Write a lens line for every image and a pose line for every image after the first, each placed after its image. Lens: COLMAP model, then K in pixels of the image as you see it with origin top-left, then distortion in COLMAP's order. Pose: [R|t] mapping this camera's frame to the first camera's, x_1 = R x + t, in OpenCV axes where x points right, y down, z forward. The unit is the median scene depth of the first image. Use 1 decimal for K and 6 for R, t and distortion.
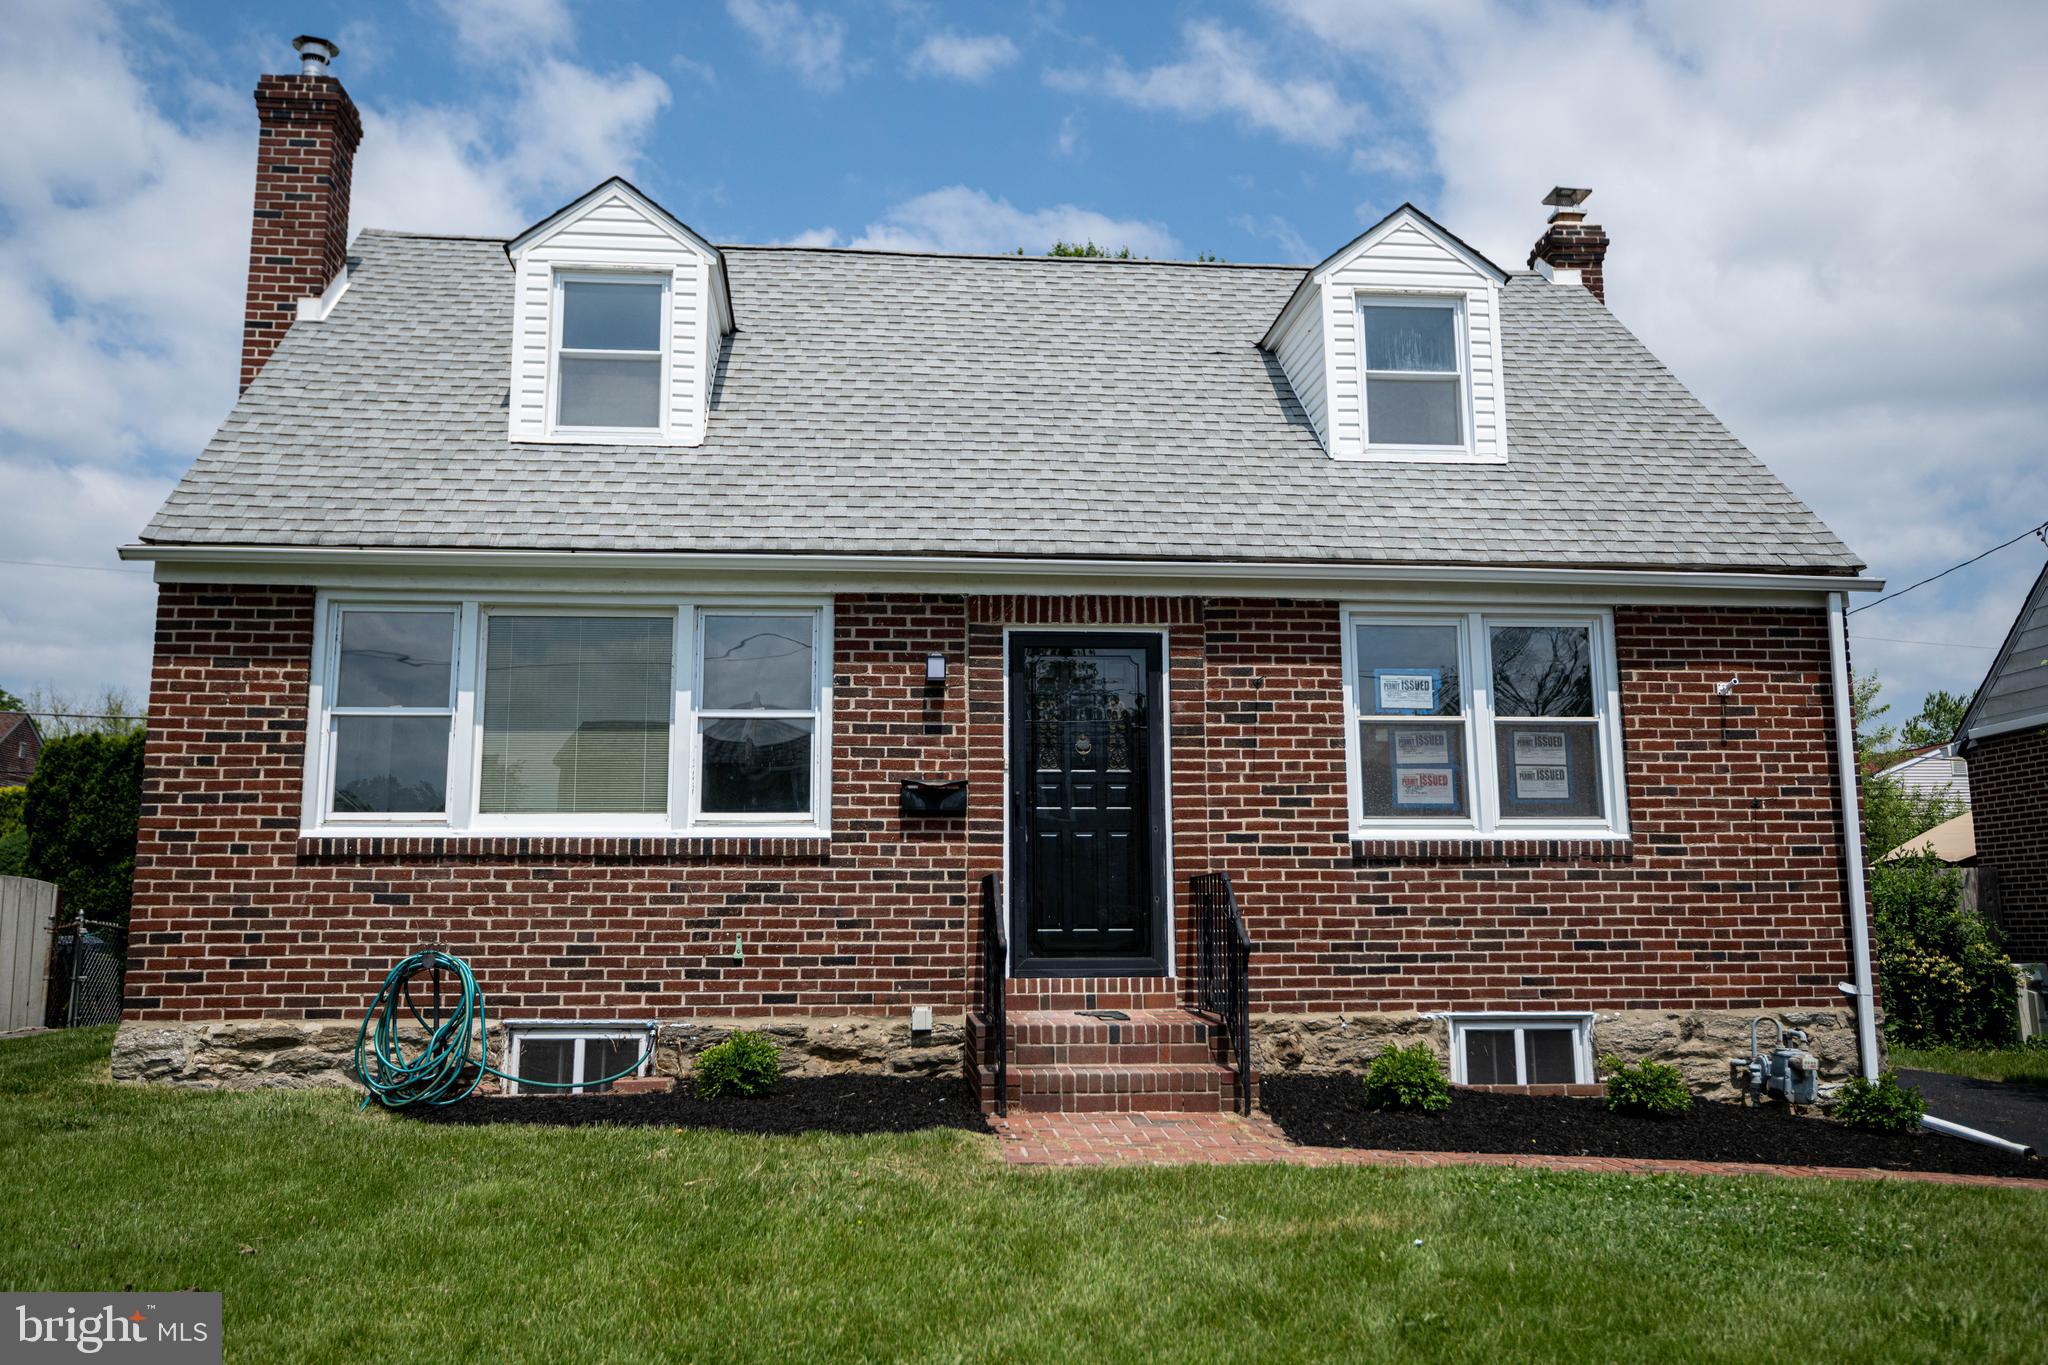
lens RADIAL K [[1720.0, 0, 1018.5], [0, 1720.0, 642.1], [0, 0, 1]] dist [0.002321, -0.008271]
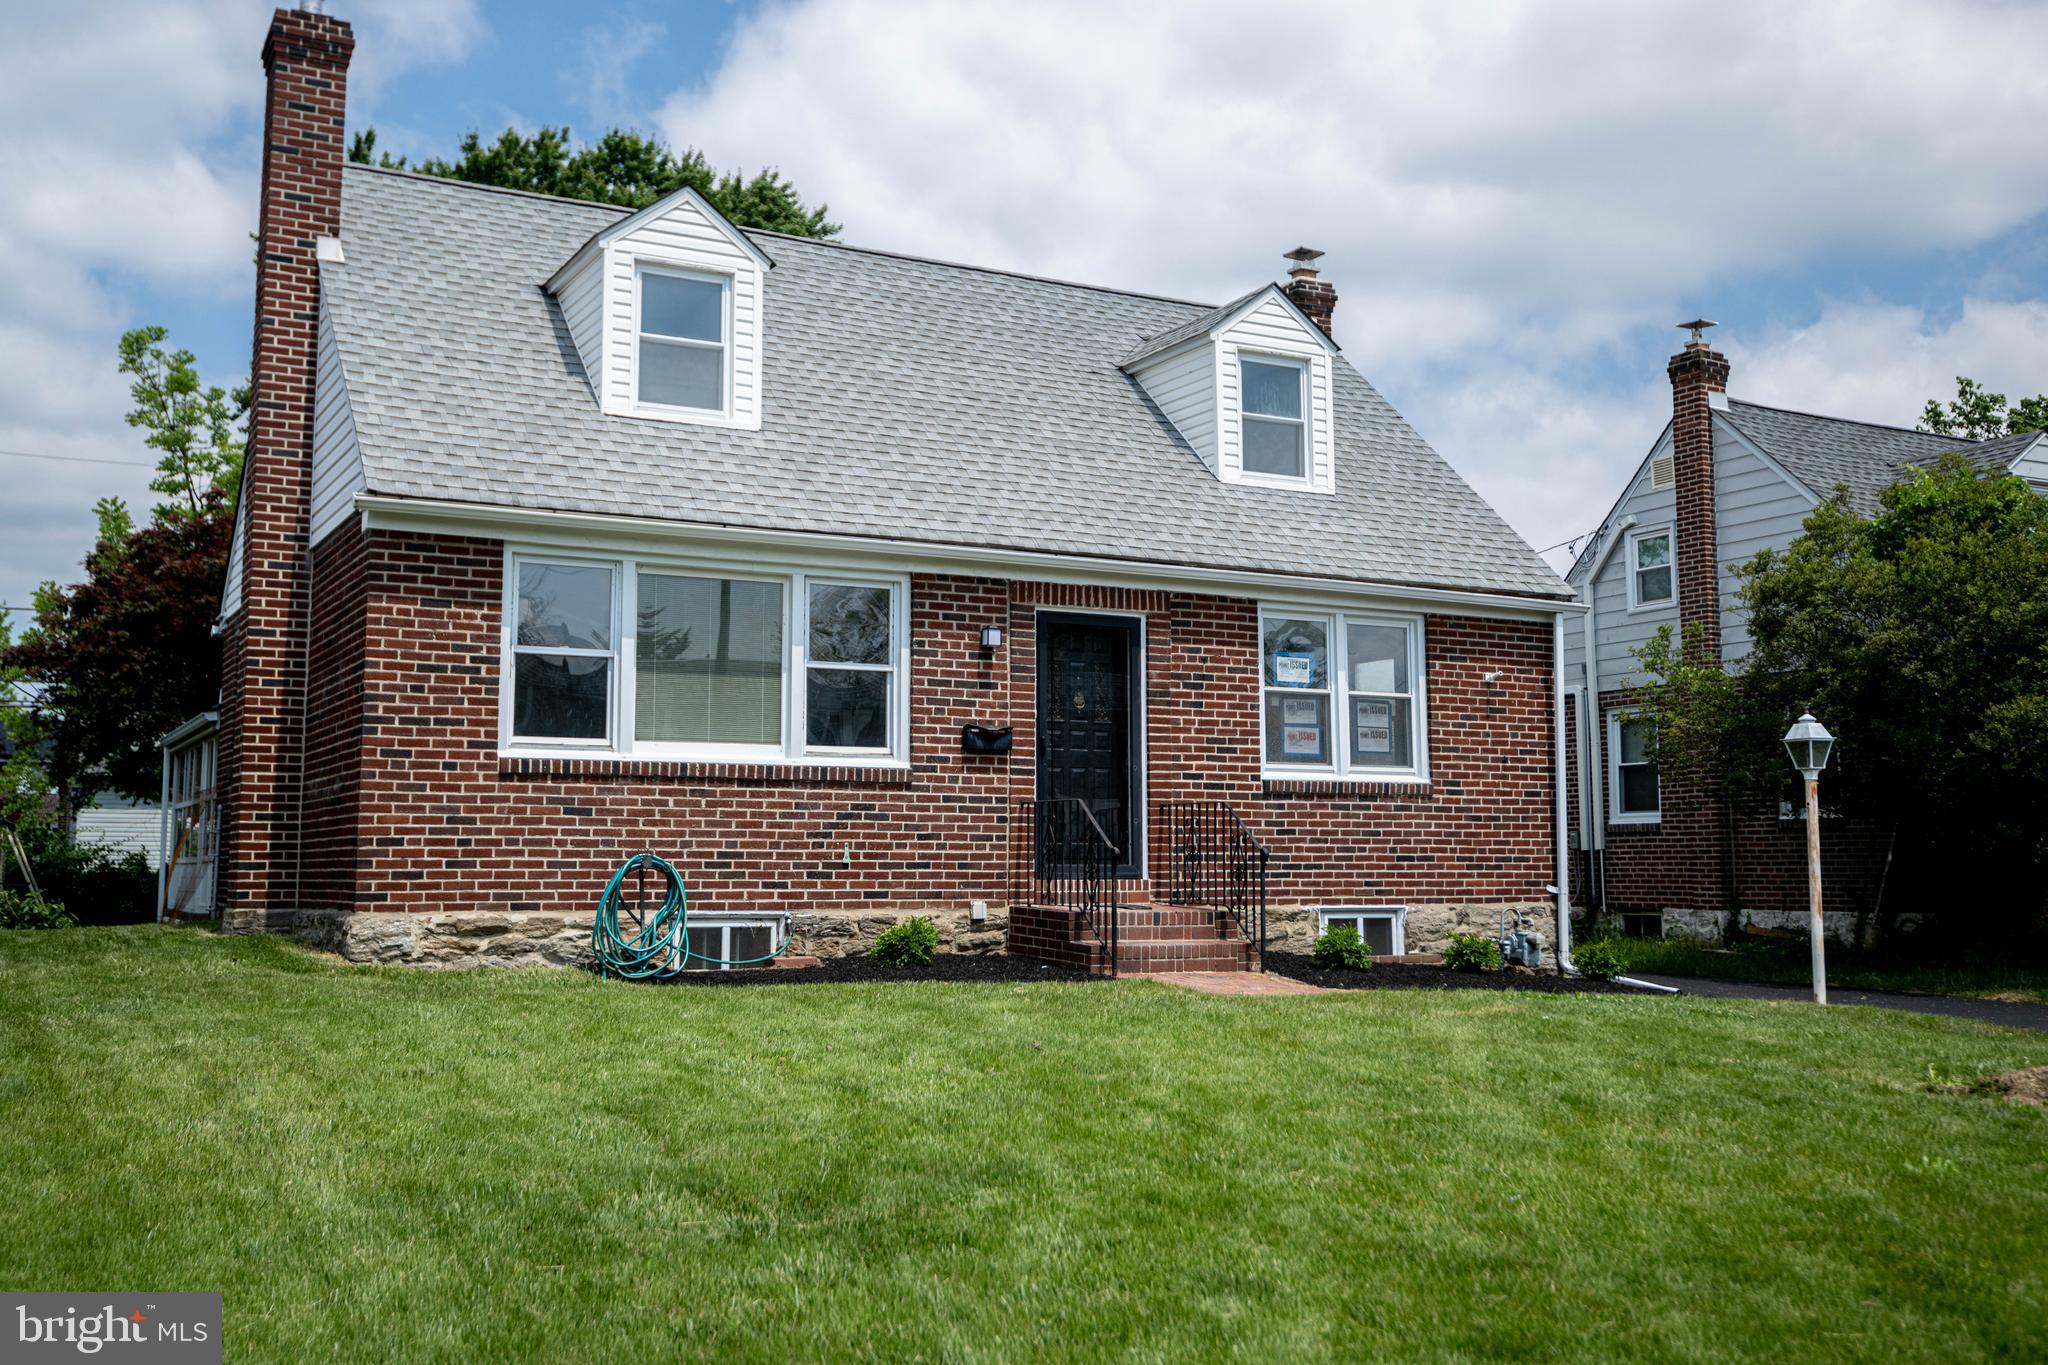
lens RADIAL K [[1958.2, 0, 1028.8], [0, 1958.2, 640.2], [0, 0, 1]] dist [-0.001188, 0.006812]
pose [[0.922456, 0.050276, 0.382815, -0.571927], [-0.071318, 0.996612, 0.040963, -0.043570], [-0.379459, -0.065088, 0.922916, -0.340755]]
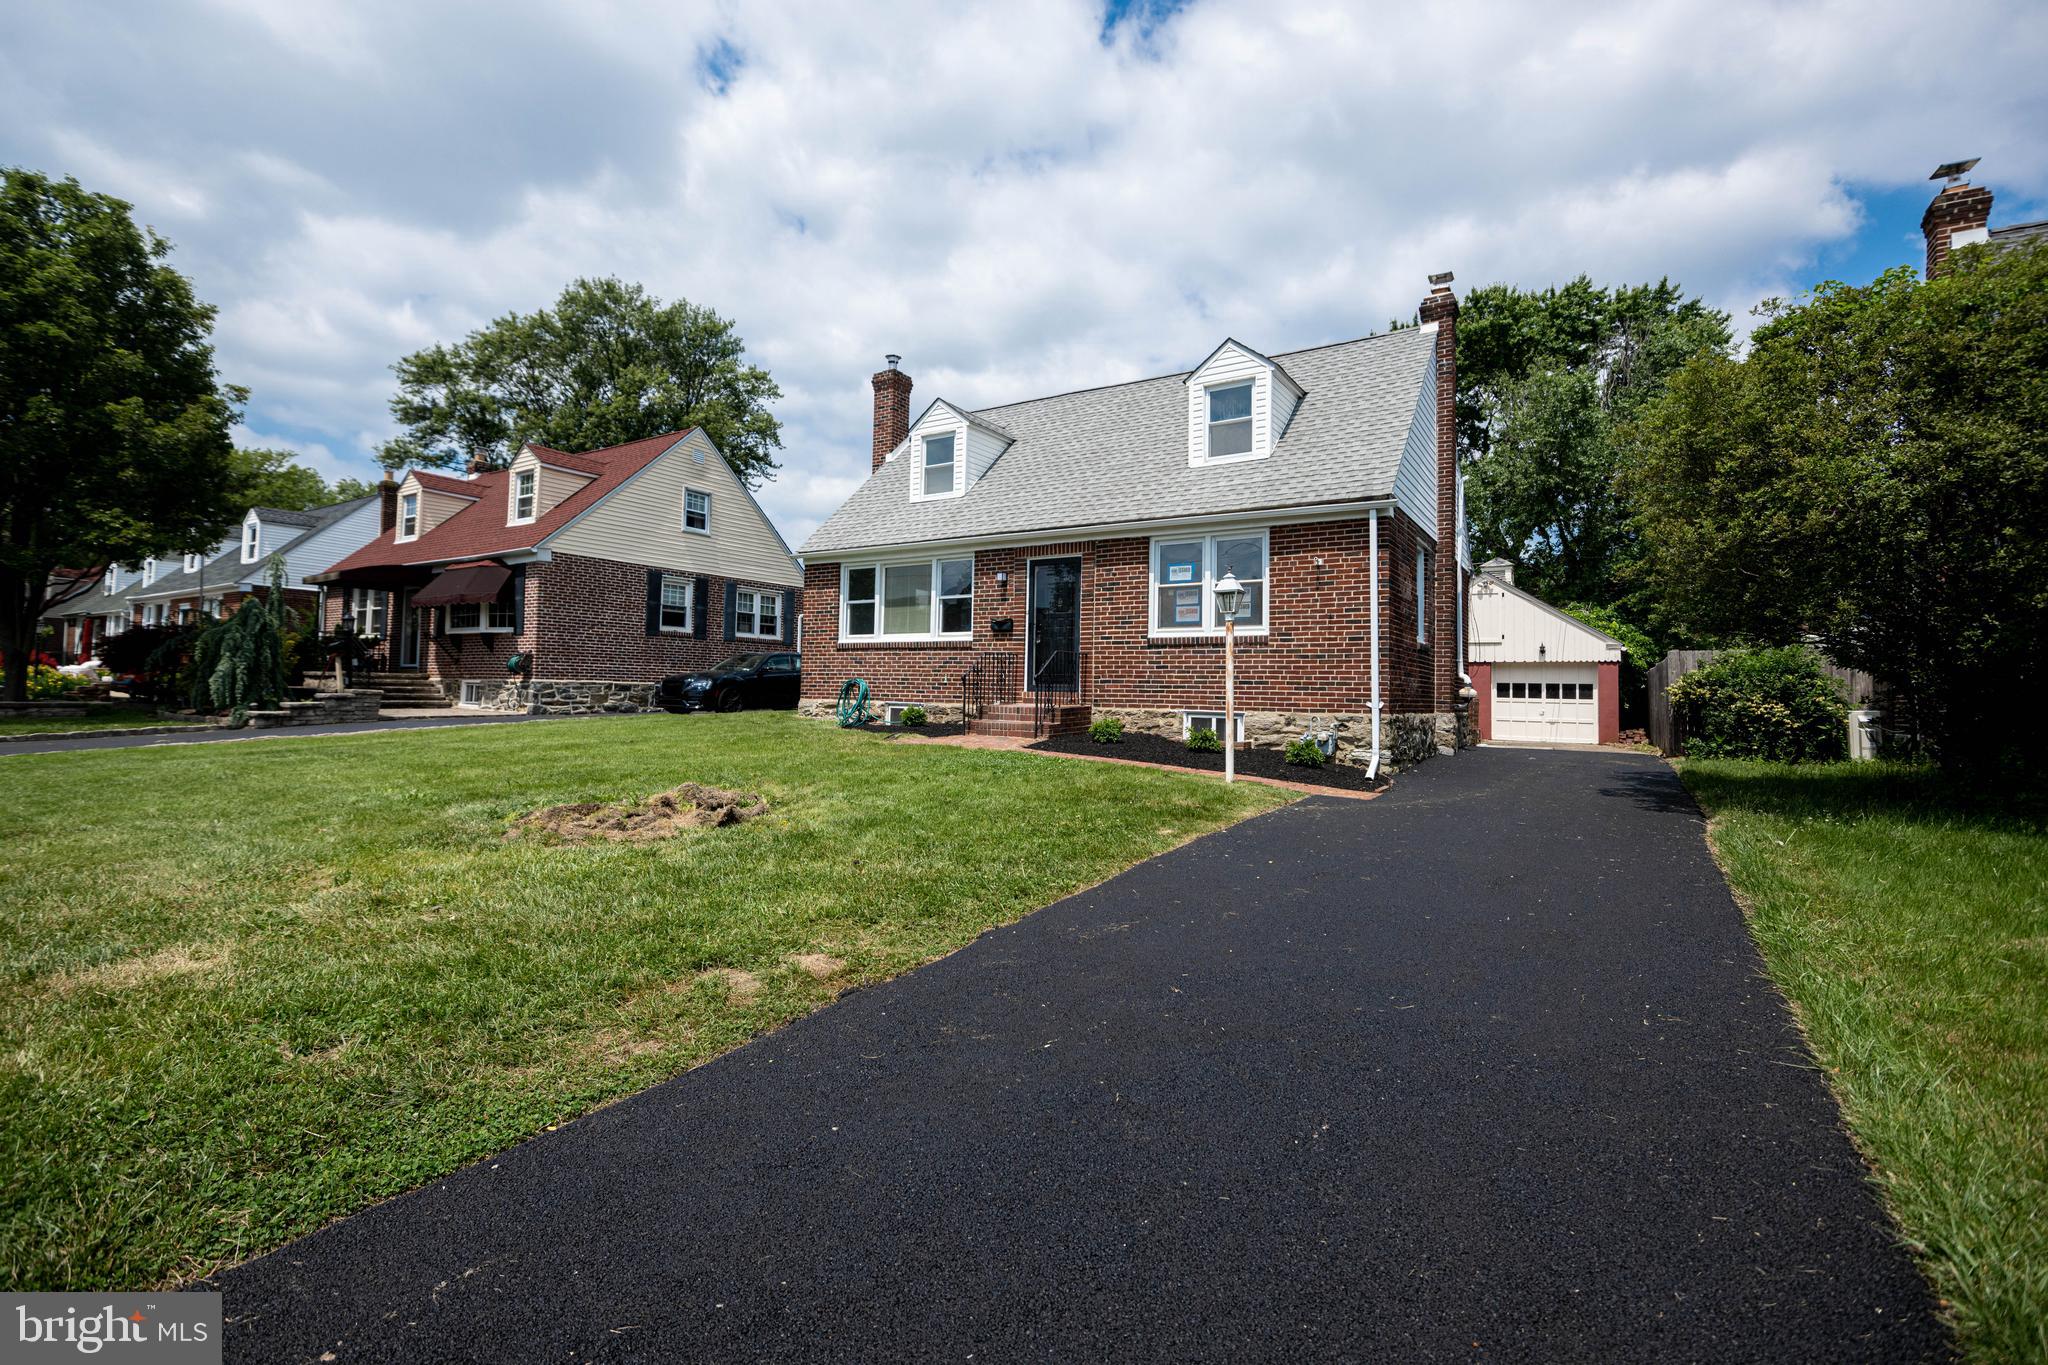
lens RADIAL K [[922.1, 0, 1016.5], [0, 922.1, 660.4], [0, 0, 1]] dist [0.017651, -0.012688]
pose [[0.781663, -0.003172, -0.623694, 0.858150], [0.085165, 0.991164, 0.101695, 0.000321], [0.617860, -0.132608, 0.775026, -0.112049]]
